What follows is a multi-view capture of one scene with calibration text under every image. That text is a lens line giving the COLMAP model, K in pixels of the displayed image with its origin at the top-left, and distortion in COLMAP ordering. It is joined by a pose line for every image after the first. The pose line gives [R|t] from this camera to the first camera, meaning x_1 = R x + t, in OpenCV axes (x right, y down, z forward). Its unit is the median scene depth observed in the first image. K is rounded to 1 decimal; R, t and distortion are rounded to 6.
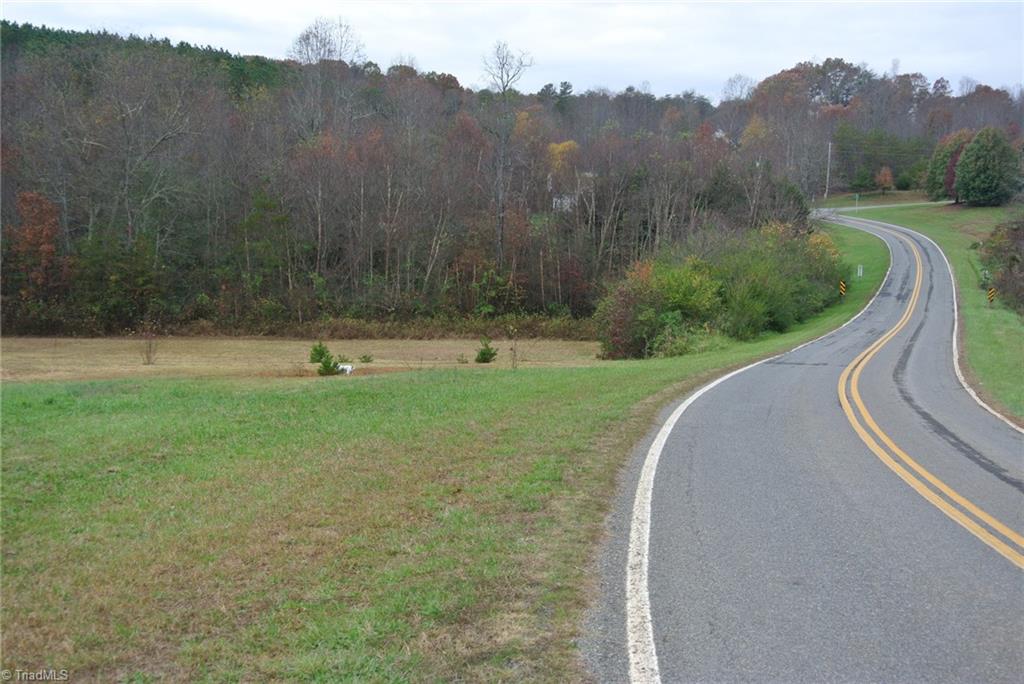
lens RADIAL K [[1311.5, 0, 520.5], [0, 1311.5, 336.1], [0, 0, 1]] dist [-0.042649, 0.000000]
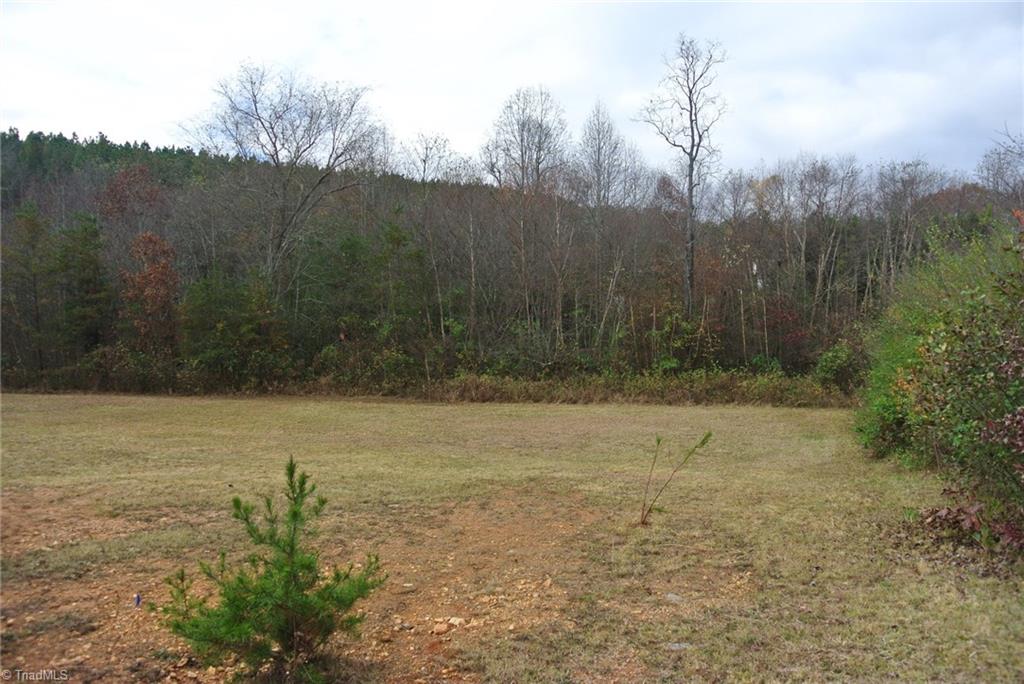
lens RADIAL K [[794.9, 0, 521.7], [0, 794.9, 332.6], [0, 0, 1]] dist [-0.074405, 0.027258]
pose [[0.964637, -0.011117, -0.263347, 0.013923], [-0.007243, 0.997615, -0.068643, -0.006214], [0.263482, 0.068123, 0.962256, 0.534281]]
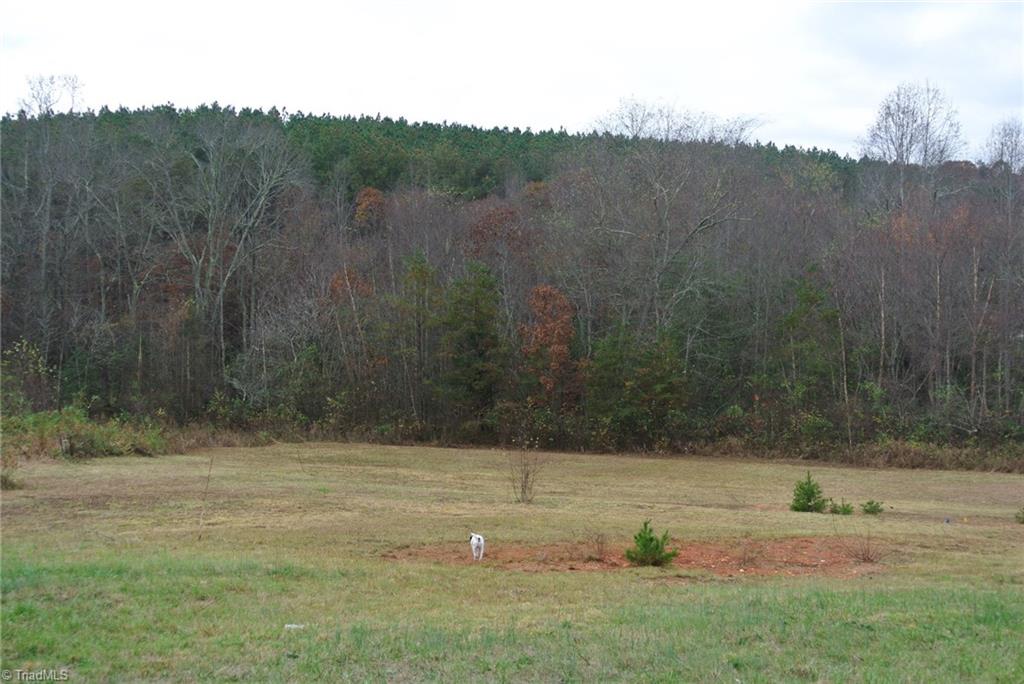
lens RADIAL K [[1311.5, 0, 519.7], [0, 1311.5, 334.8], [0, 0, 1]] dist [-0.042649, 0.000000]
pose [[0.889962, -0.003101, -0.456024, 0.014010], [-0.037266, 0.996138, -0.079501, -0.005962], [0.454510, 0.087747, 0.886409, 0.199079]]
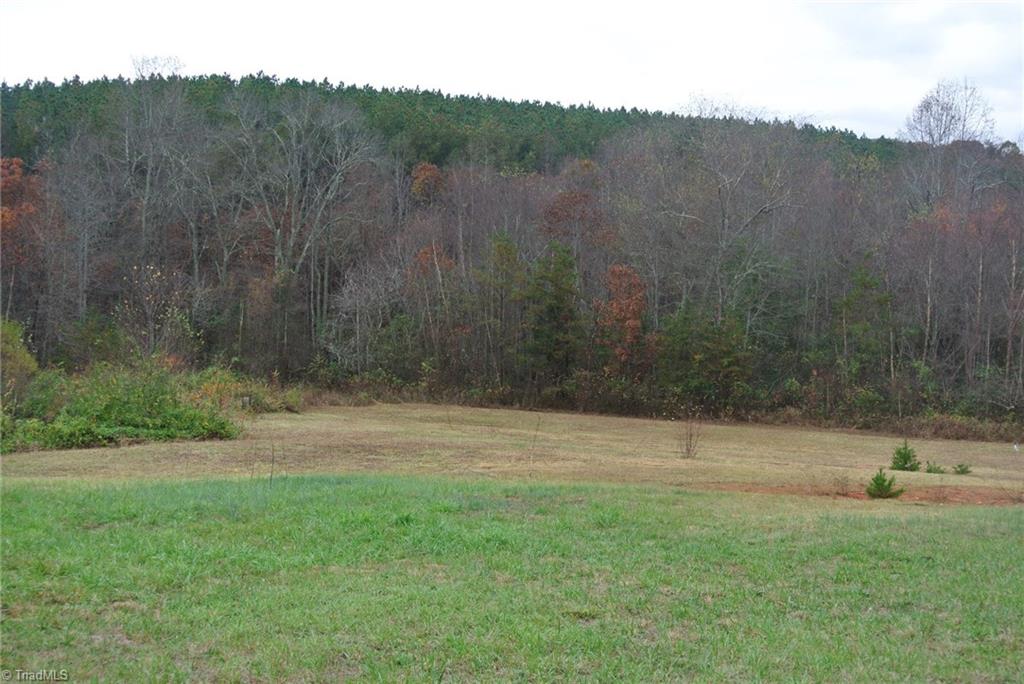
lens RADIAL K [[1311.5, 0, 518.7], [0, 1311.5, 335.1], [0, 0, 1]] dist [-0.042649, 0.000000]
pose [[0.891109, 0.030558, -0.452760, -0.001106], [-0.060758, 0.996781, -0.052307, -0.003563], [0.449704, 0.074120, 0.890097, 0.100355]]
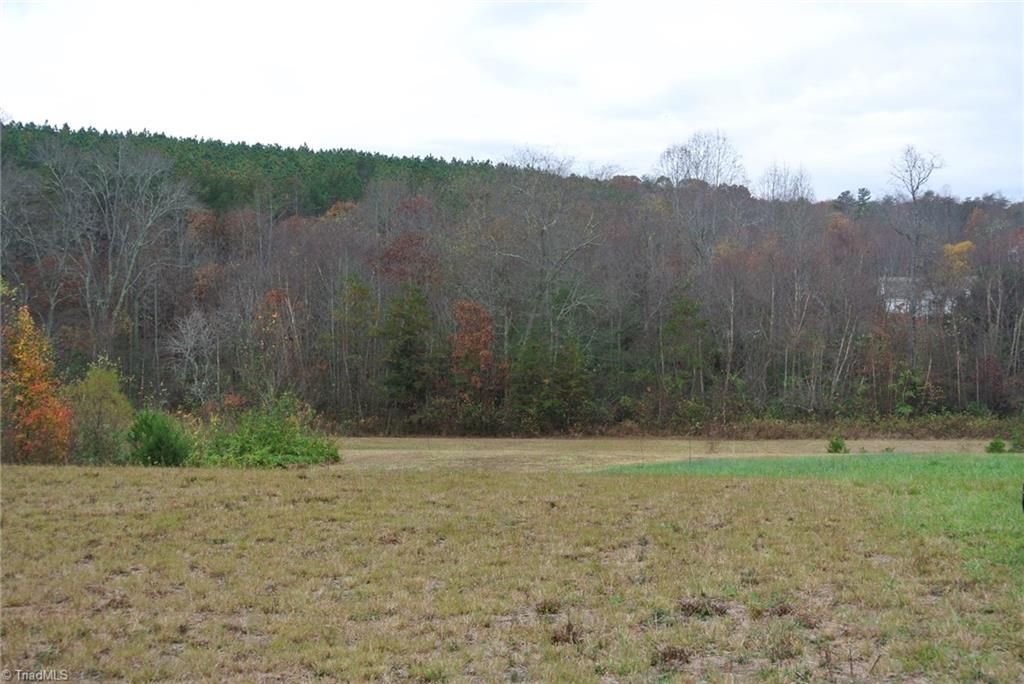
lens RADIAL K [[1311.5, 0, 514.3], [0, 1311.5, 342.1], [0, 0, 1]] dist [-0.042649, 0.000000]
pose [[0.979279, -0.016258, -0.201861, -0.118188], [-0.000225, 0.996684, -0.081364, 0.009578], [0.202515, 0.079724, 0.976029, -0.037672]]
